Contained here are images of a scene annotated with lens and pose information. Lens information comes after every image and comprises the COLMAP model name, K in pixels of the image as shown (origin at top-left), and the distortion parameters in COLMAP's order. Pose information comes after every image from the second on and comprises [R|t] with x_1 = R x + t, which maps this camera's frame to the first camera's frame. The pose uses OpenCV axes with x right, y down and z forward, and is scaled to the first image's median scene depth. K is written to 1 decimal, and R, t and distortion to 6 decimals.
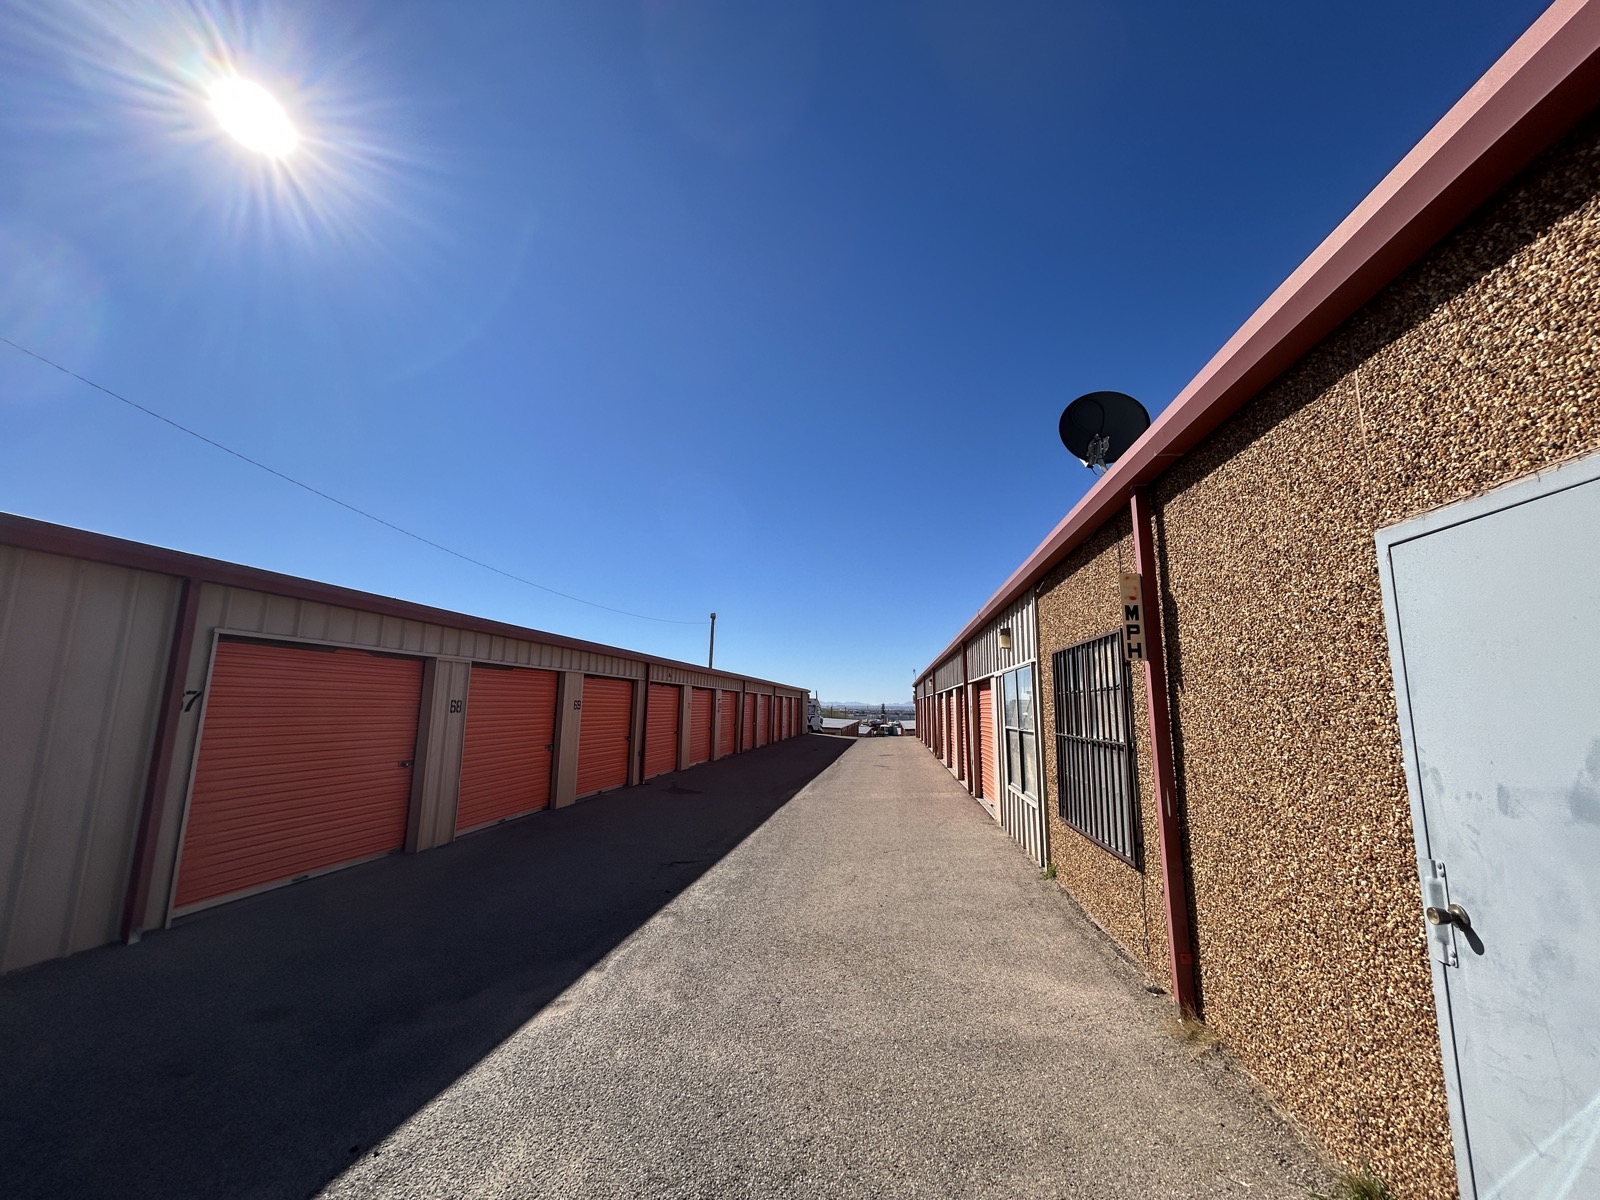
lens RADIAL K [[647.4, 0, 808.5], [0, 647.4, 600.6], [0, 0, 1]] dist [-0.001013, 0.001004]
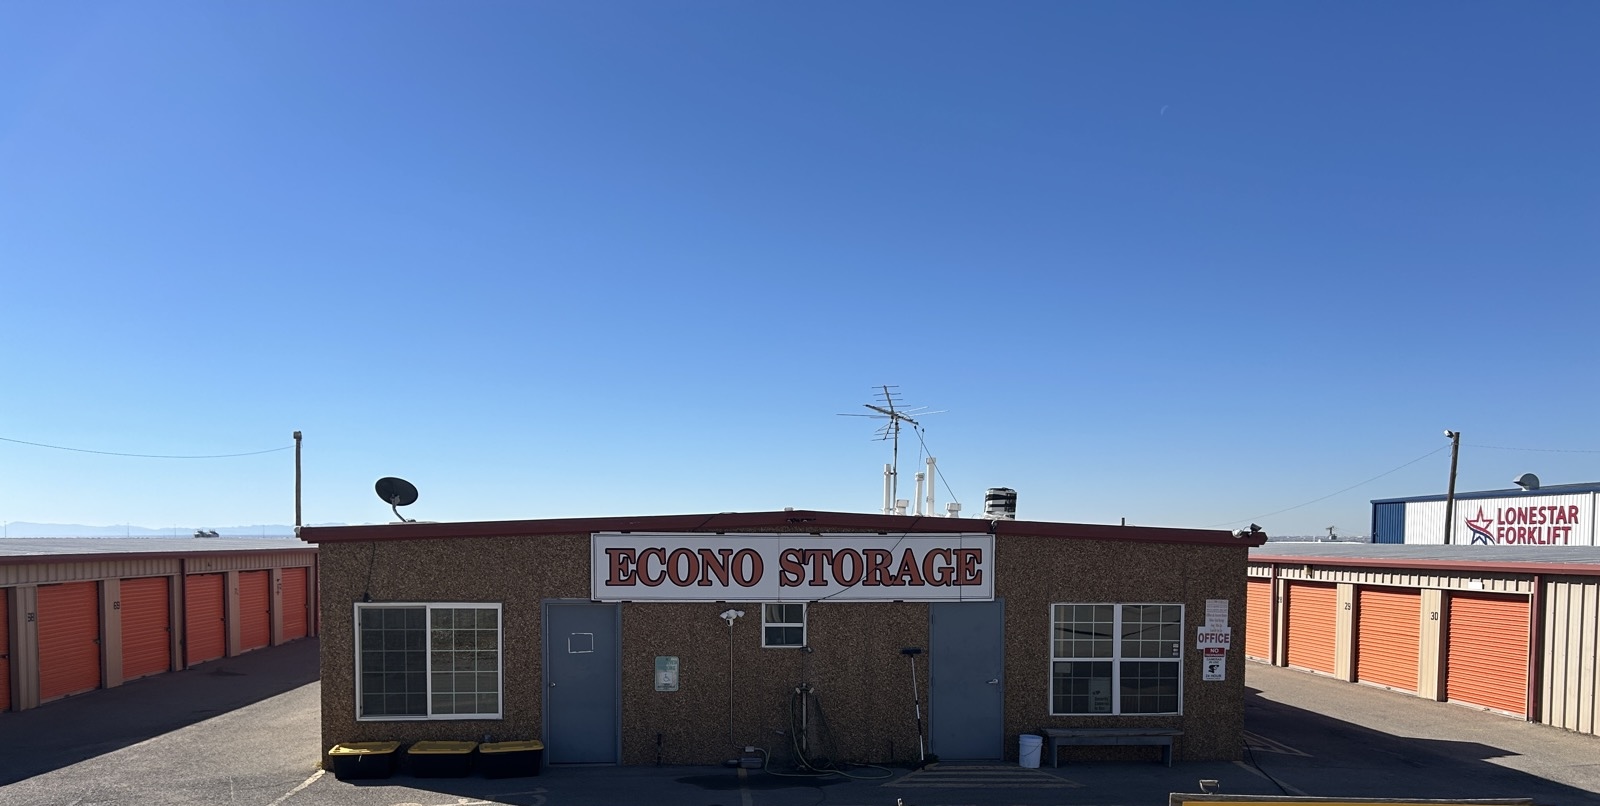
lens RADIAL K [[1191.6, 0, 810.9], [0, 1191.6, 605.9], [0, 0, 1]] dist [0.063430, -0.045808]
pose [[0.976665, -0.019890, 0.213843, 0.313860], [-0.027454, 0.975971, 0.216164, -0.268639], [-0.213004, -0.216991, 0.952651, -1.057150]]
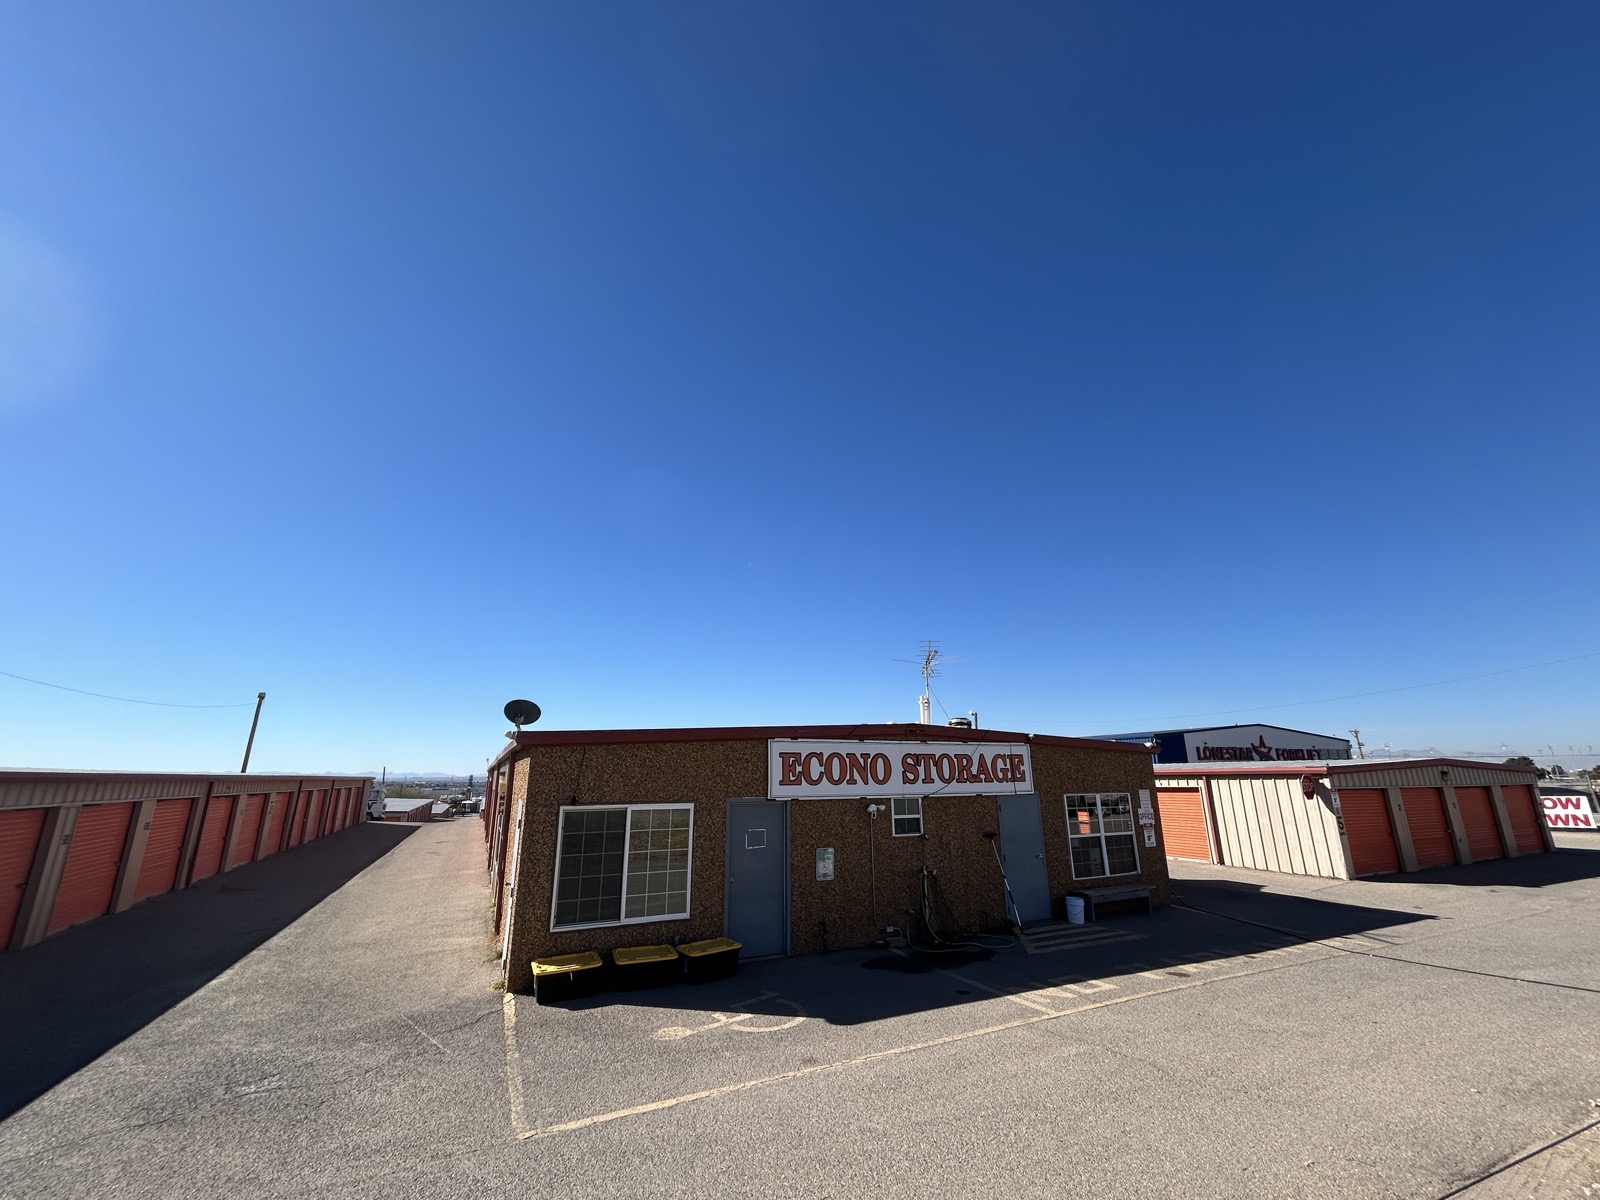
lens RADIAL K [[647.4, 0, 804.4], [0, 647.4, 604.1], [0, 0, 1]] dist [-0.001013, 0.001004]
pose [[0.840344, 0.121167, 0.528338, -0.000114], [-0.070715, 0.990872, -0.114768, -0.160988], [-0.537422, 0.059083, 0.841242, -0.585468]]
